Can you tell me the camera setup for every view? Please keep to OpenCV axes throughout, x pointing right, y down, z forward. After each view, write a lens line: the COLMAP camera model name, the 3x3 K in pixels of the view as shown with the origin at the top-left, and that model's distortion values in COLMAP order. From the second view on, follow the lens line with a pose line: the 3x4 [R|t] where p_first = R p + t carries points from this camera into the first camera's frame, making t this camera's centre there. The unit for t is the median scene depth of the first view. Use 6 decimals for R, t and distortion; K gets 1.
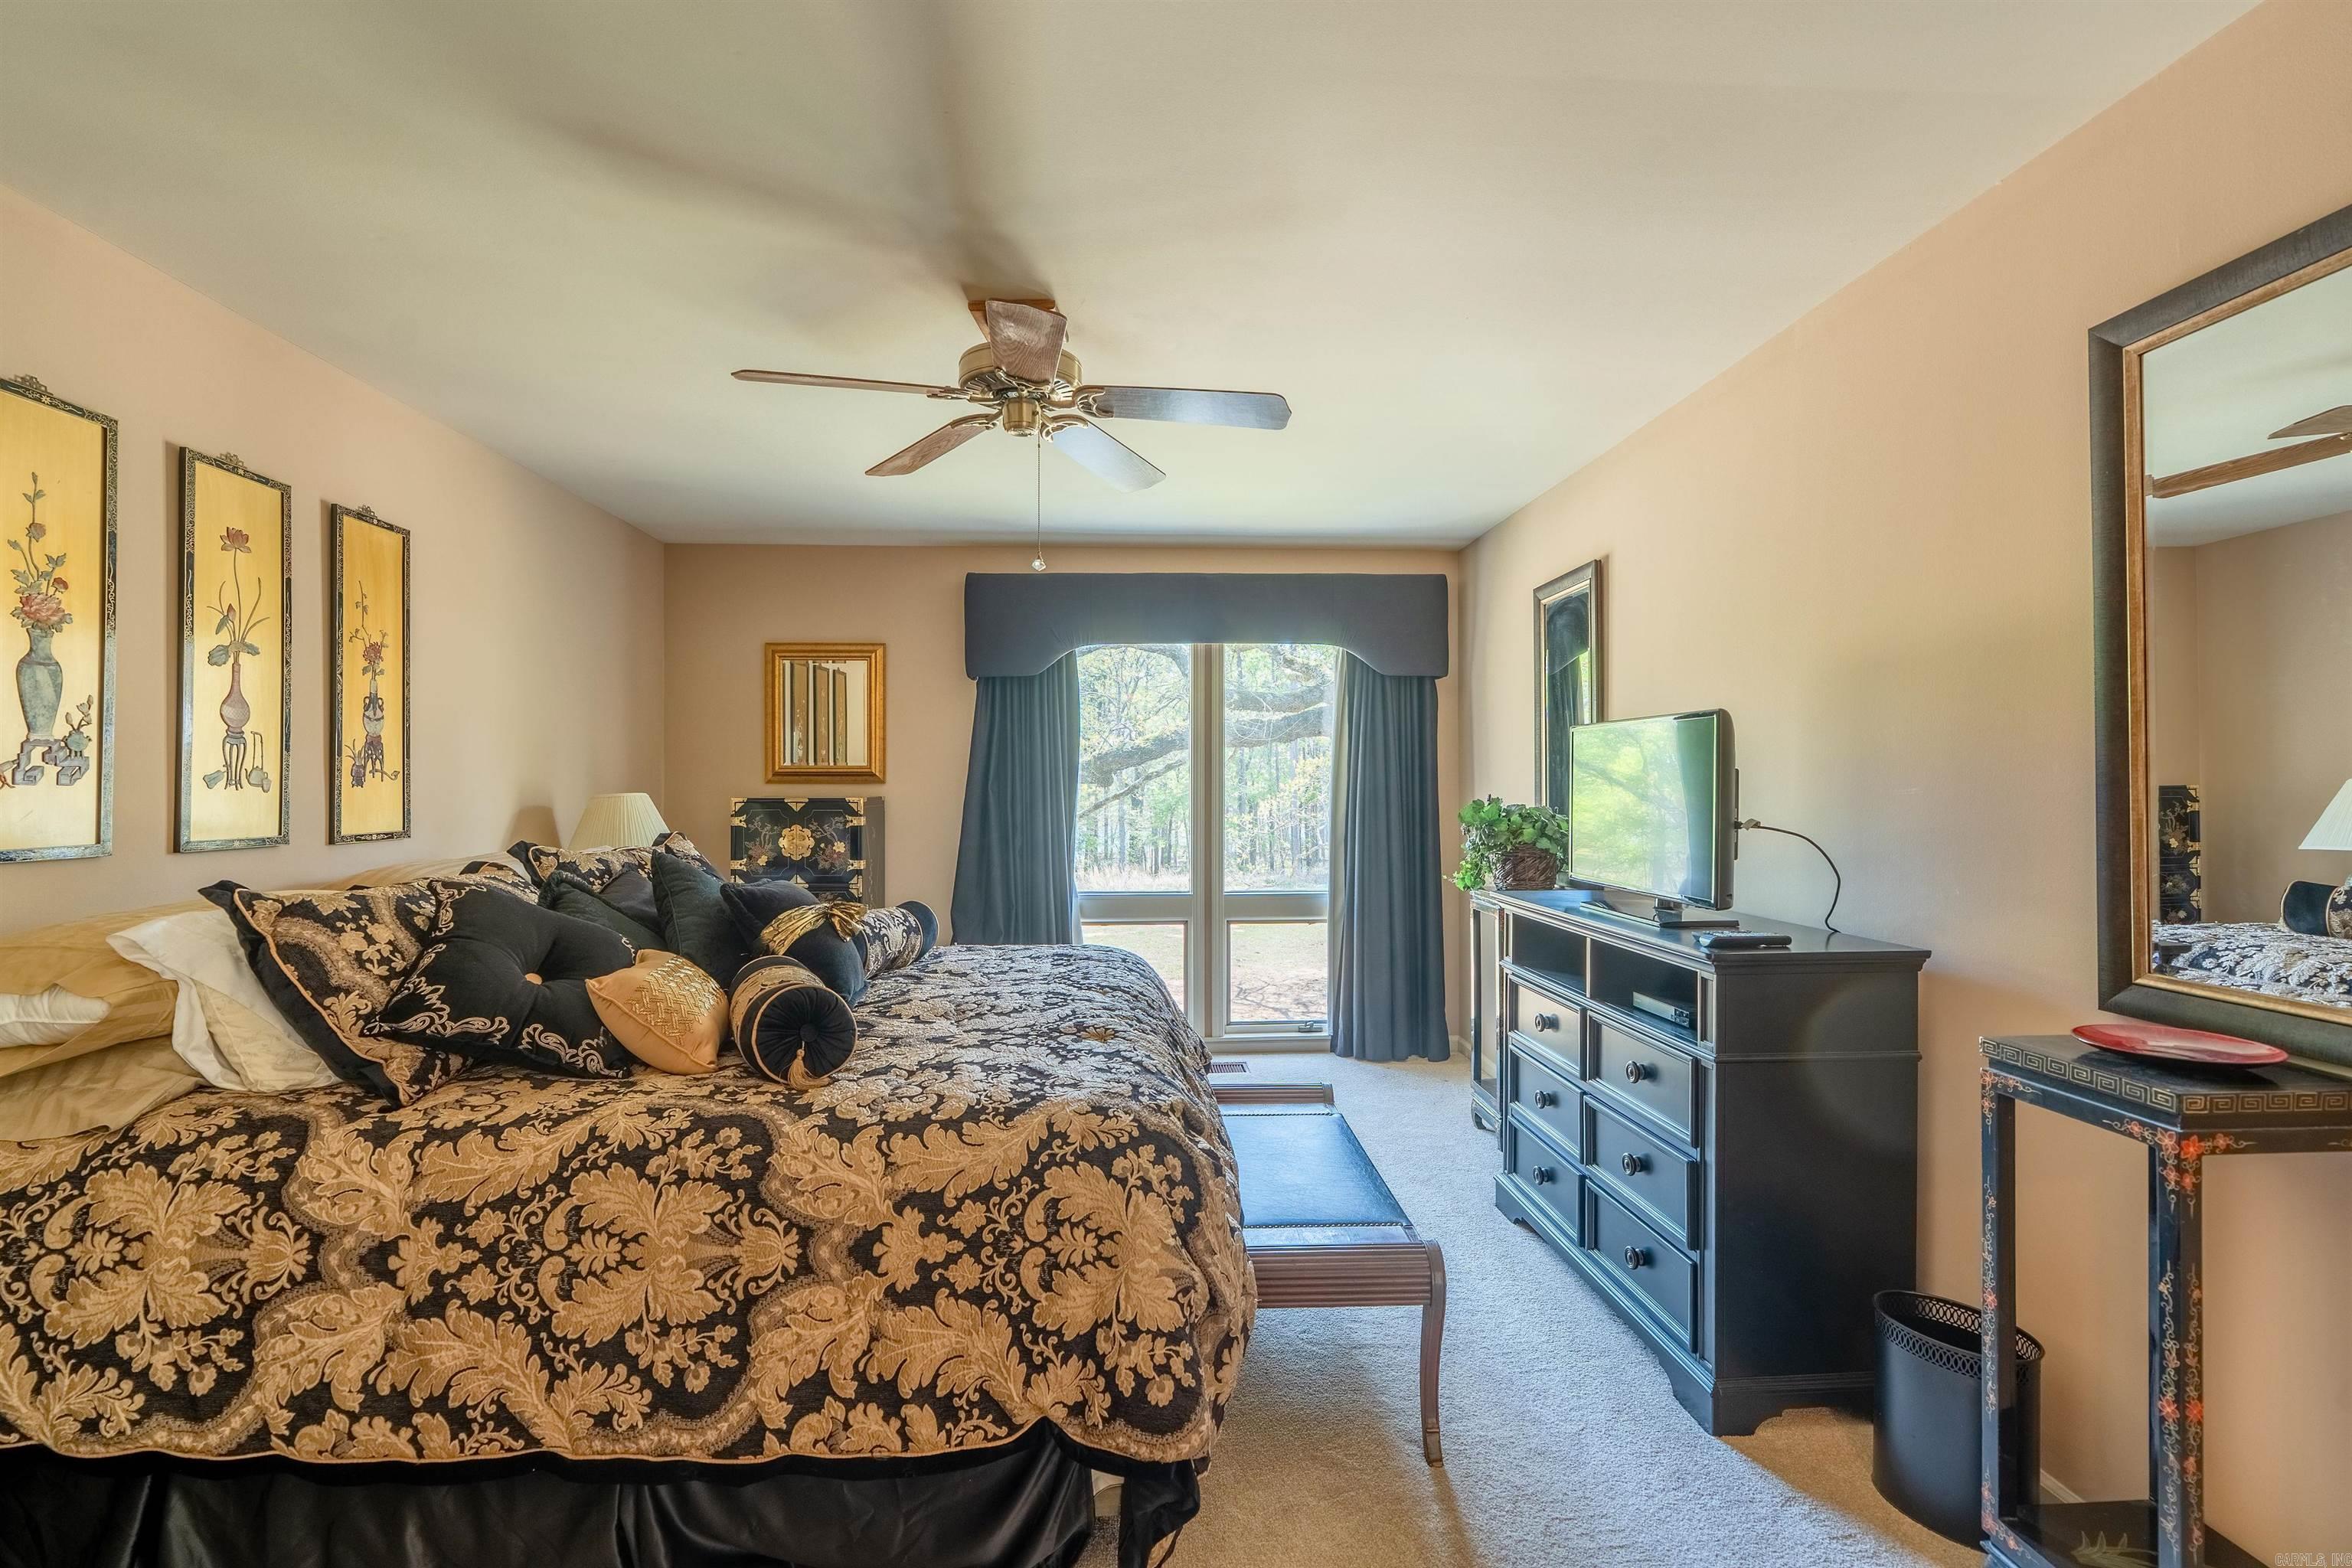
lens RADIAL K [[1048.7, 0, 1177.9], [0, 1048.7, 782.4], [0, 0, 1]] dist [-0.006629, 0.001861]
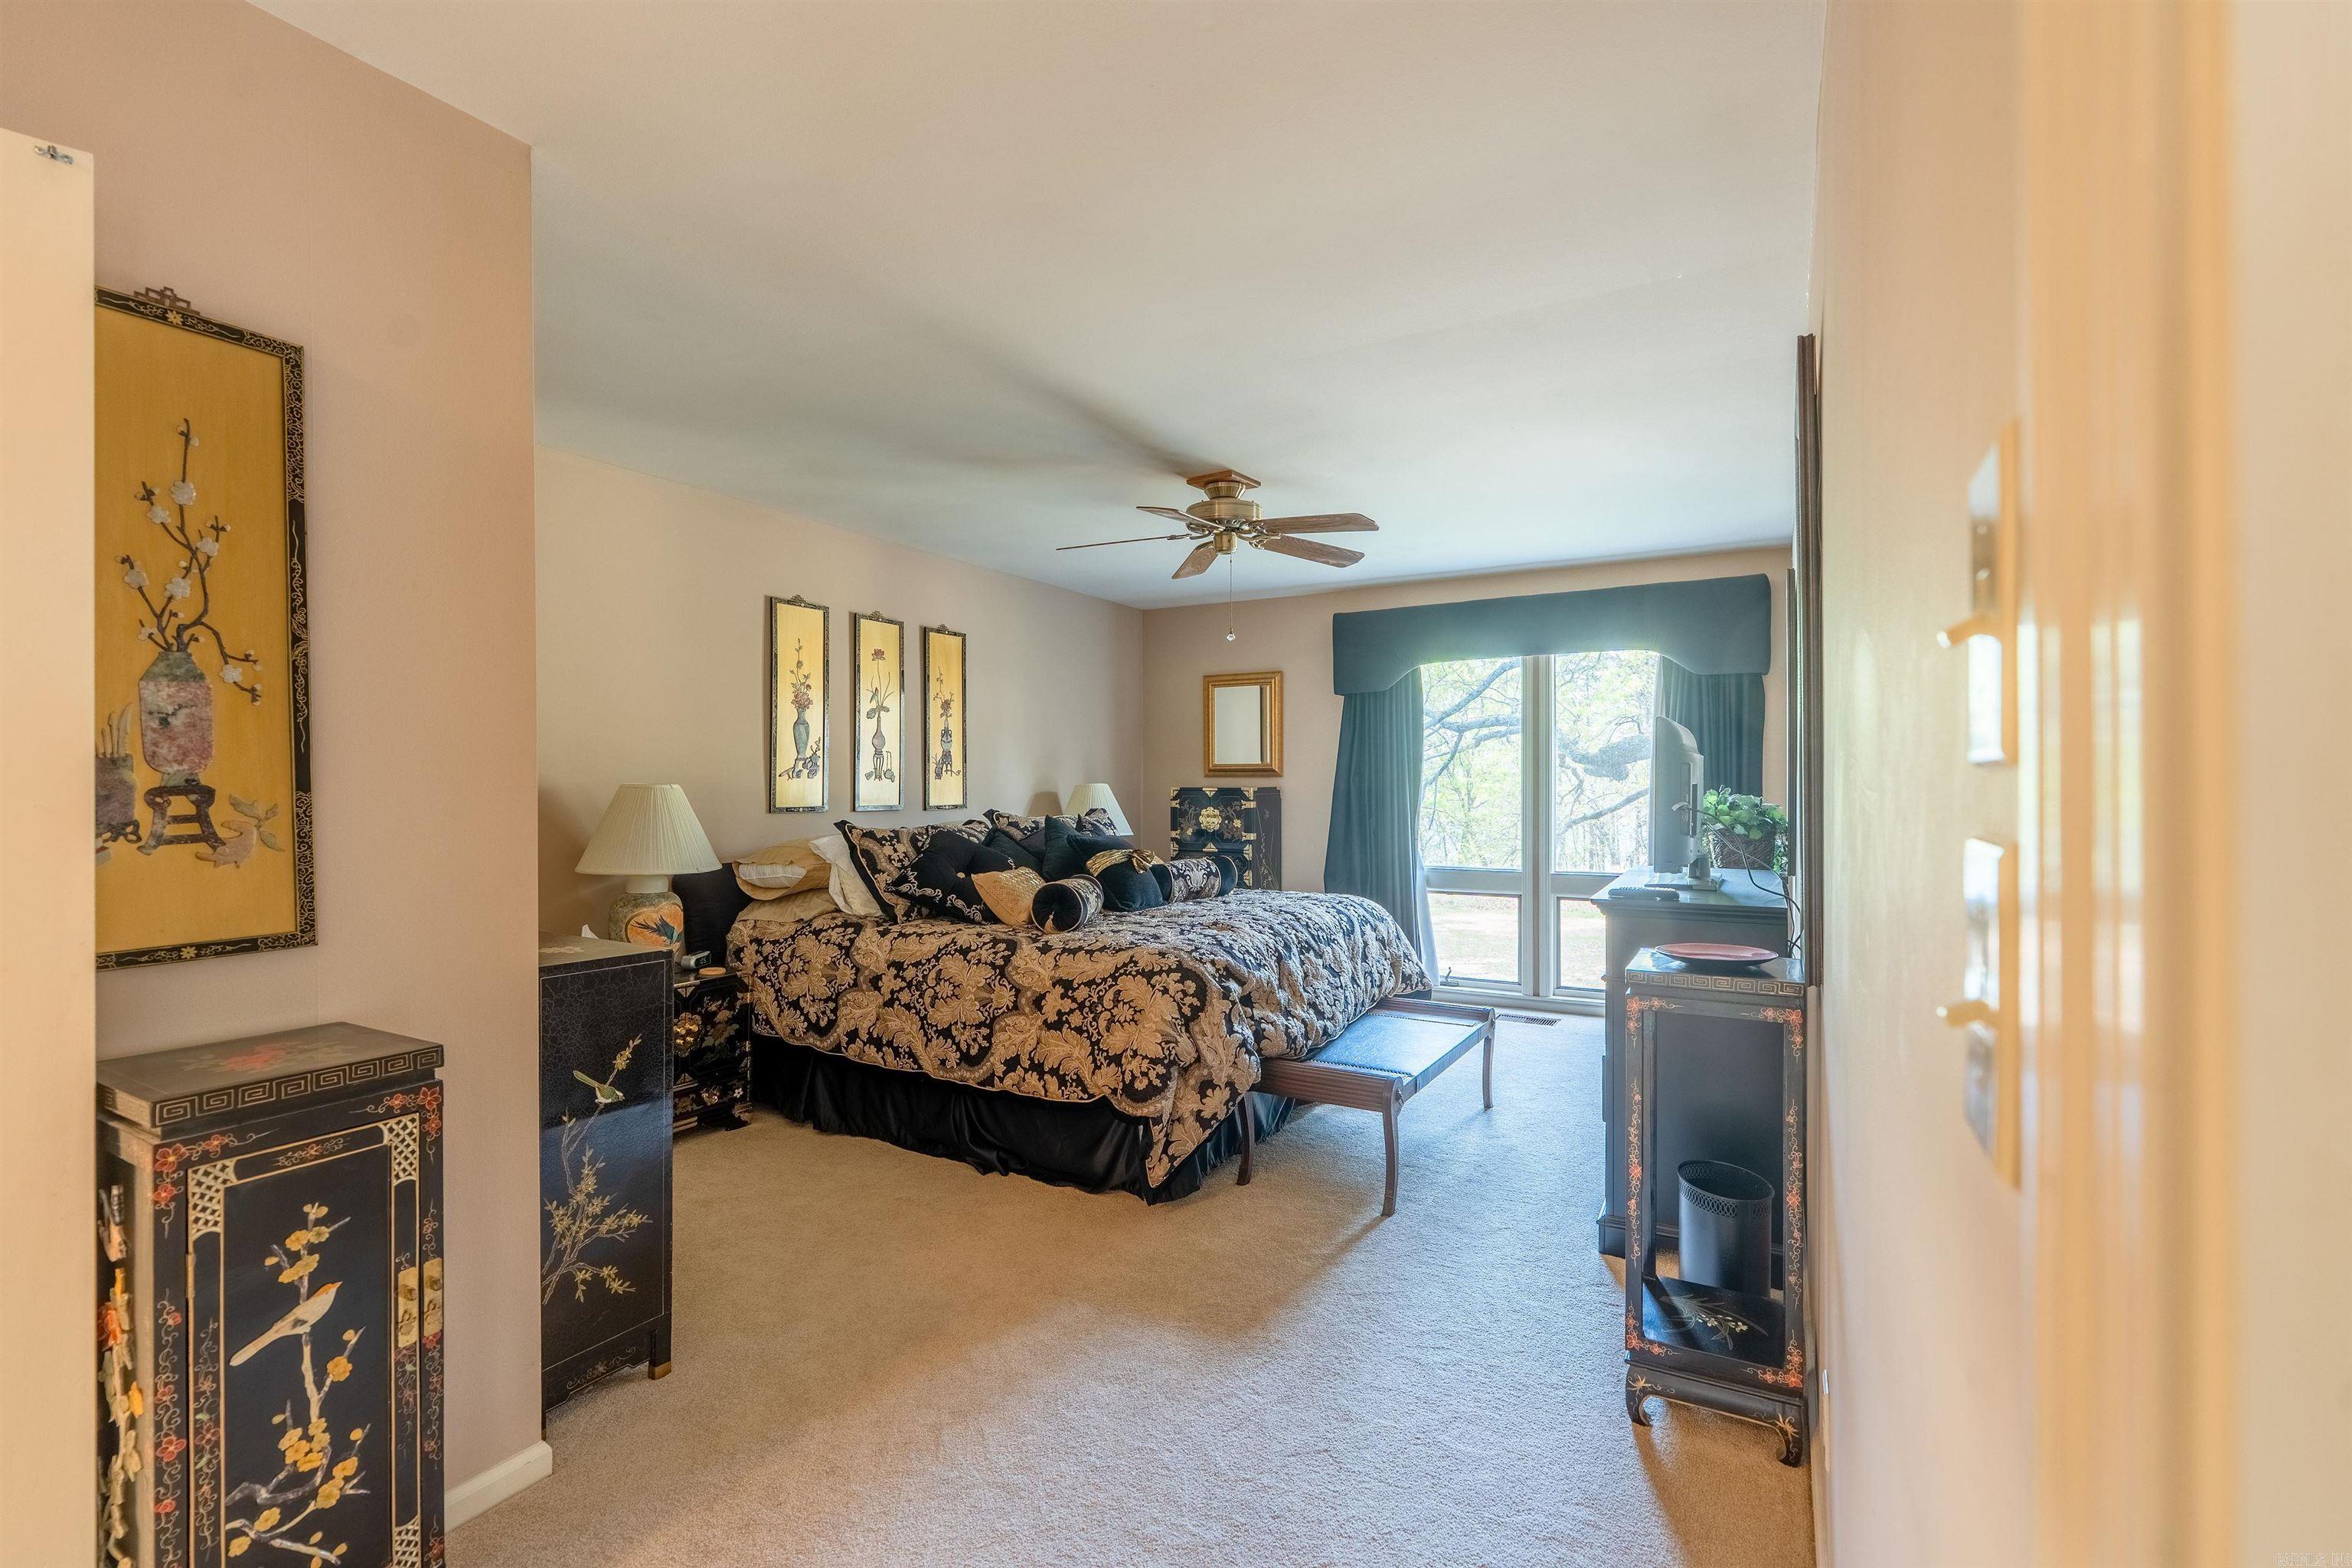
lens RADIAL K [[1048.7, 0, 1172.1], [0, 1048.7, 782.9], [0, 0, 1]] dist [-0.006629, 0.001861]
pose [[0.837875, 0.000085, -0.545862, 0.927734], [0.003041, 0.999984, 0.004825, 0.004688], [0.545853, -0.005703, 0.837861, -0.517544]]
